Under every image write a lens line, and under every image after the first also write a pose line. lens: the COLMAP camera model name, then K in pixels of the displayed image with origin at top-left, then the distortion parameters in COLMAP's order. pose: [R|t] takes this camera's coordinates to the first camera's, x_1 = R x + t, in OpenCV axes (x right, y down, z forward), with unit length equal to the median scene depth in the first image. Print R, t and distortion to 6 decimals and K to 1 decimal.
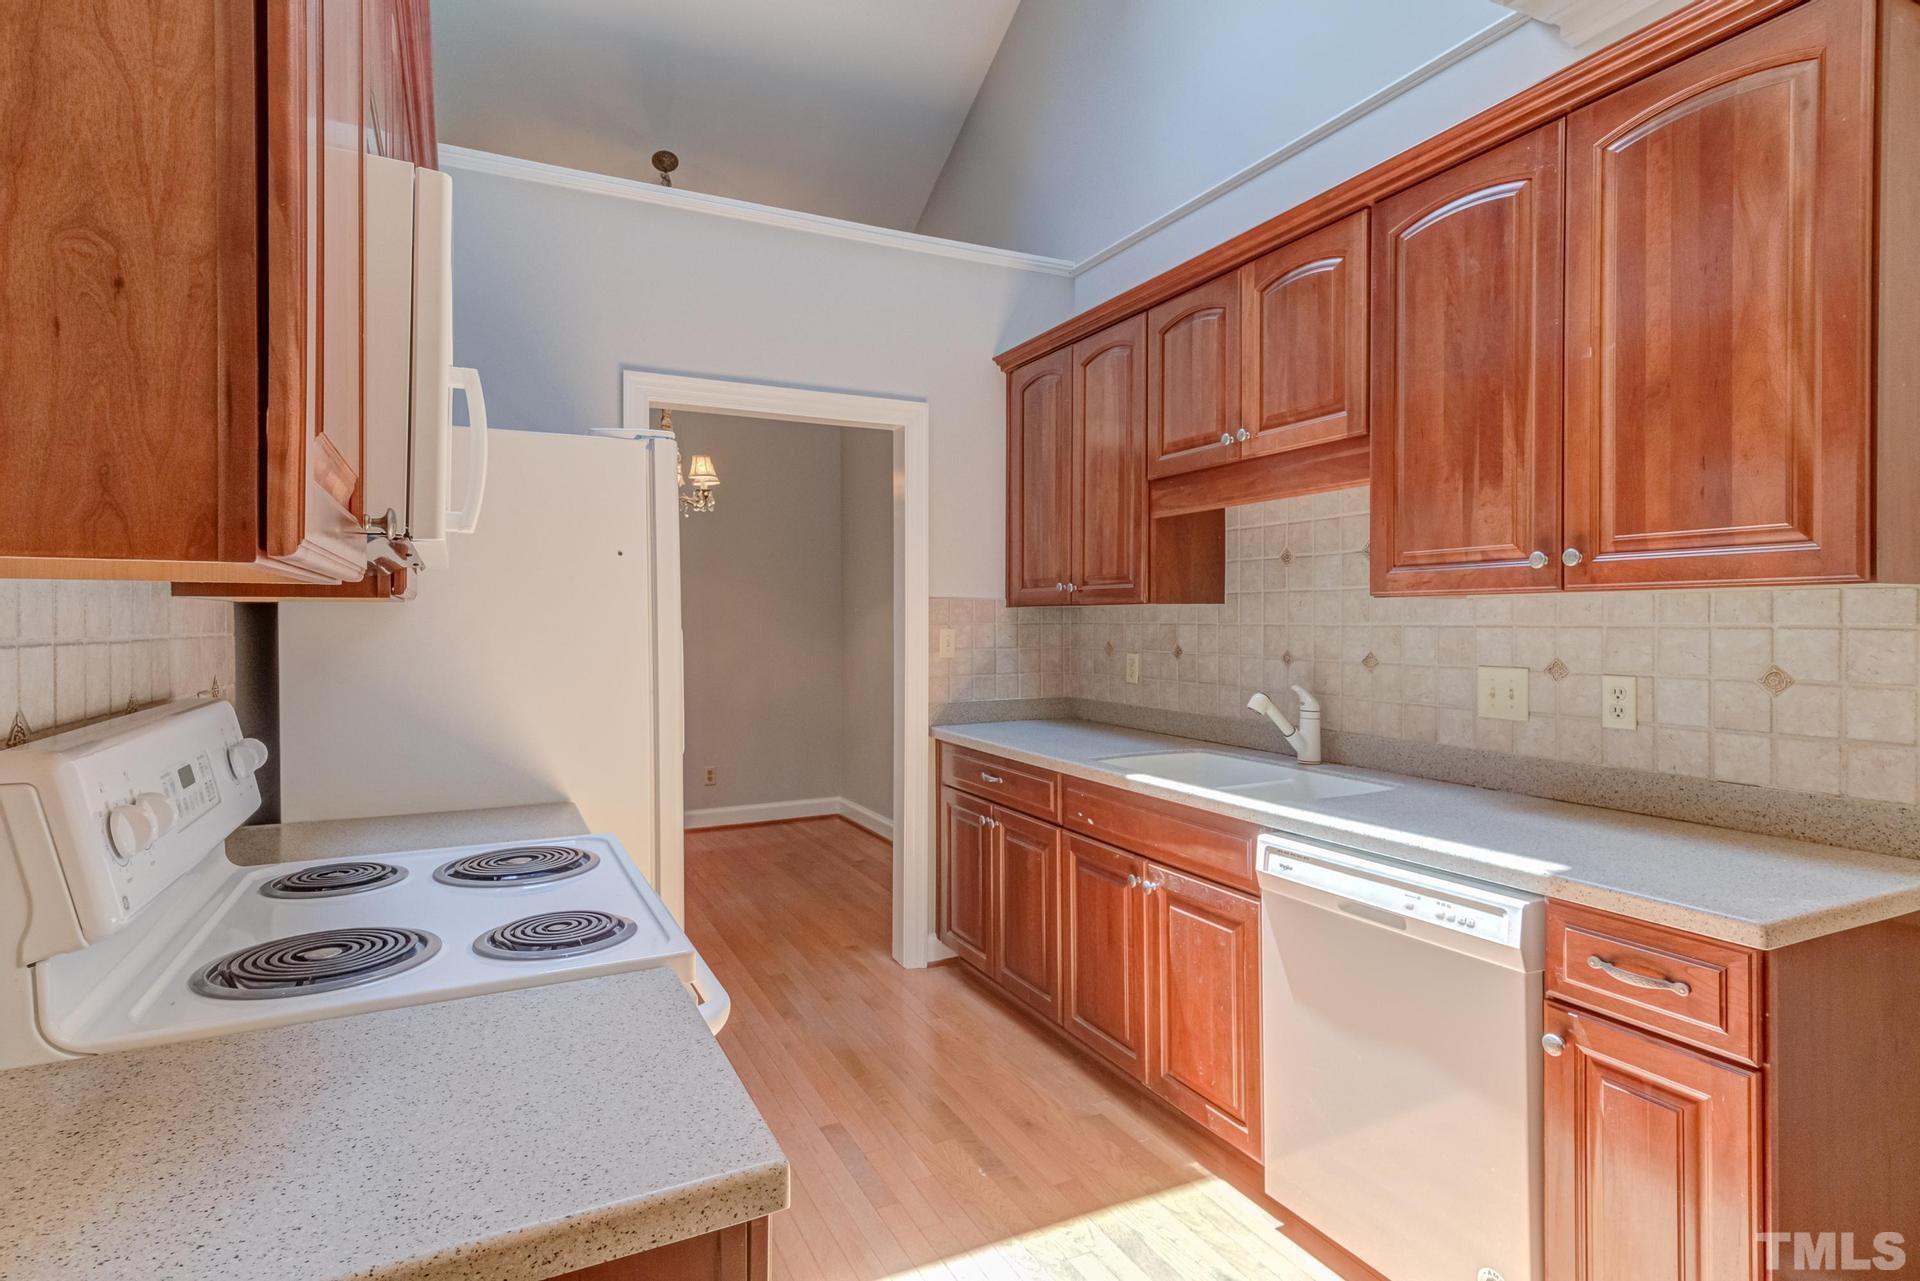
lens RADIAL K [[1005.6, 0, 976.4], [0, 1005.6, 617.0], [0, 0, 1]] dist [0.025944, -0.001340]
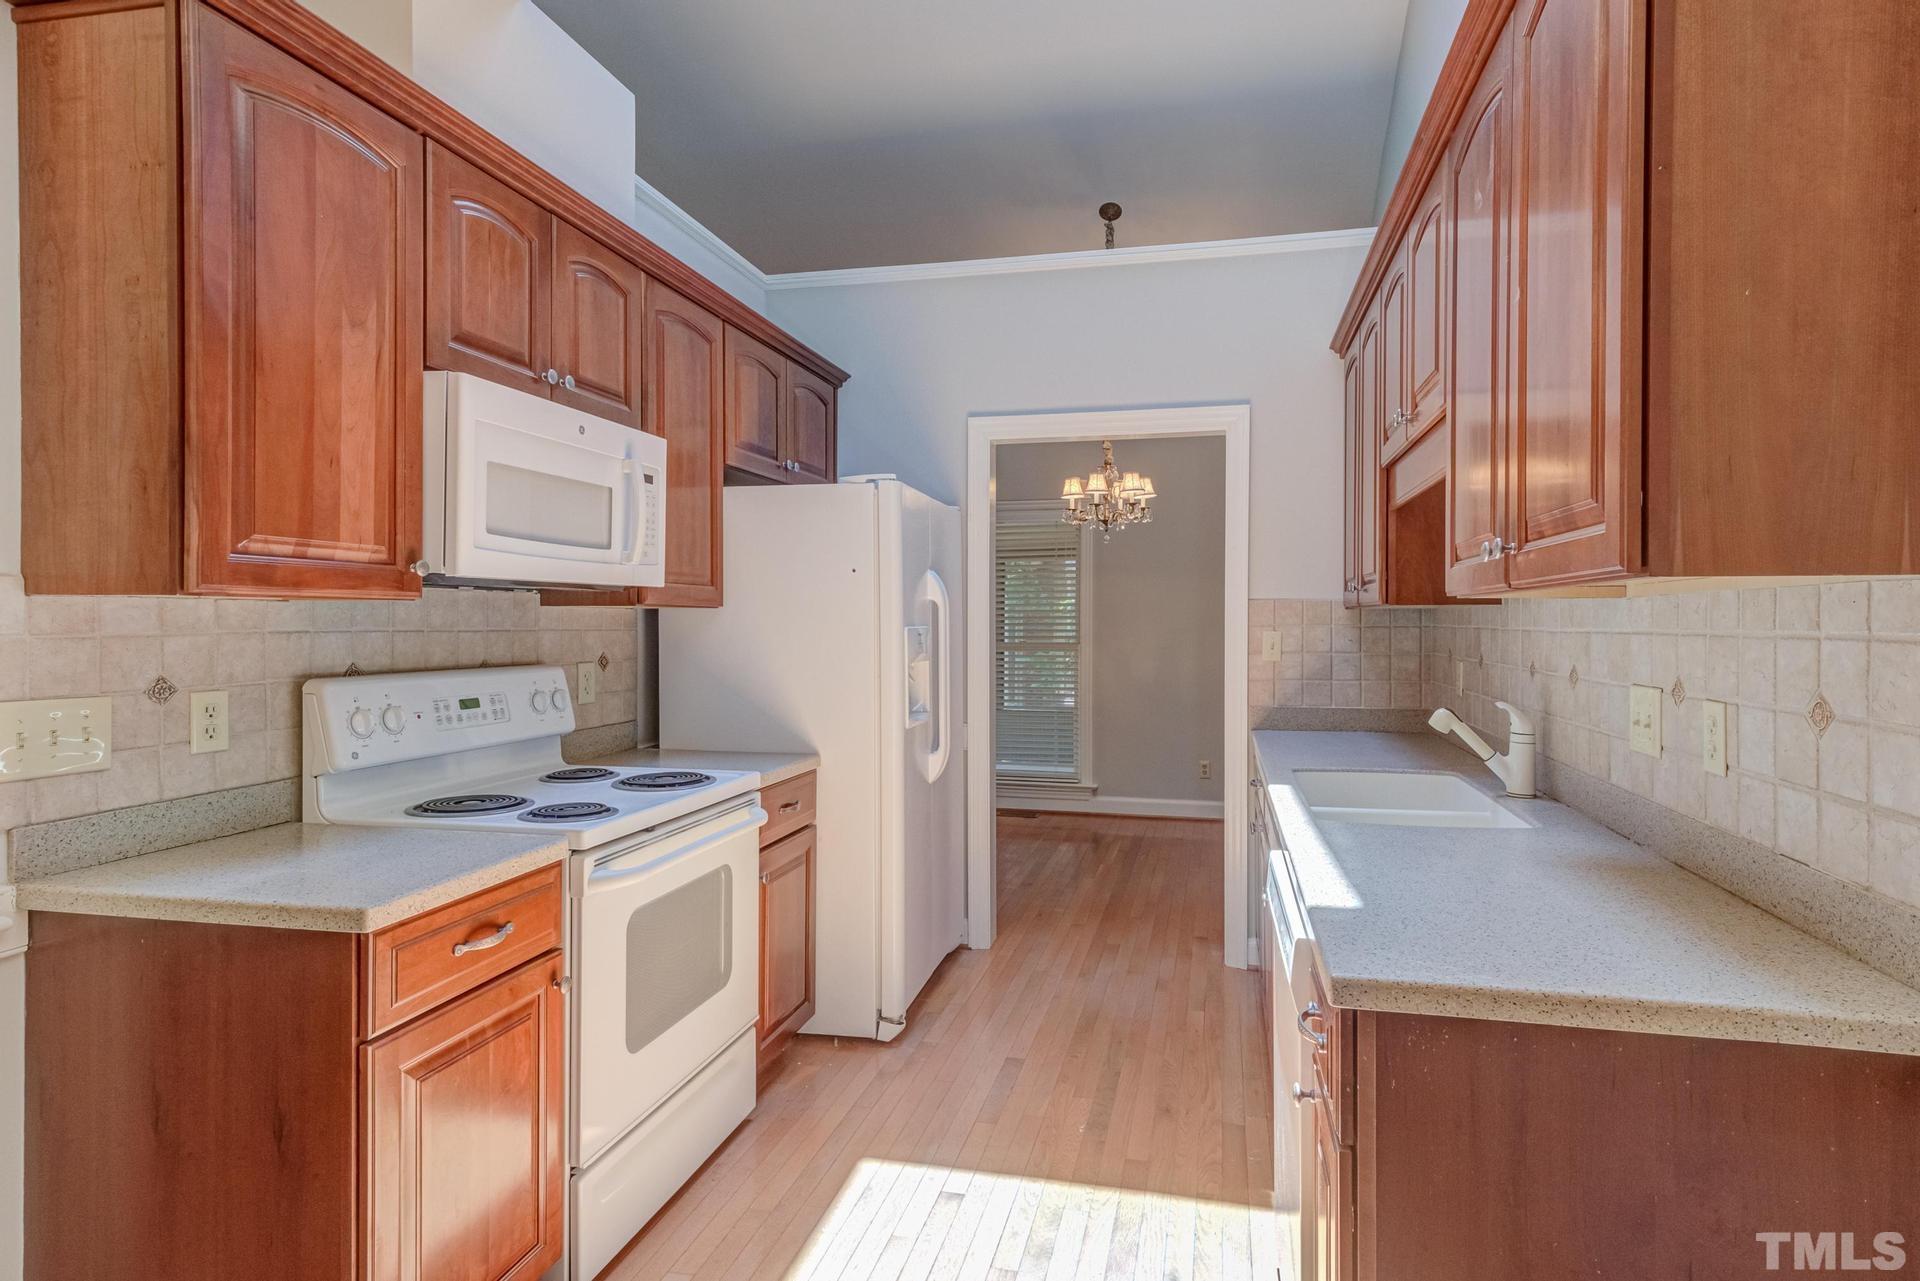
lens RADIAL K [[1027.3, 0, 1002.0], [0, 1027.3, 616.9], [0, 0, 1]] dist [0.022847, -0.000018]
pose [[0.775630, 0.001786, -0.631186, 0.649705], [-0.002808, 0.999996, -0.000621, -0.001510], [0.631182, 0.002254, 0.775632, 0.083791]]
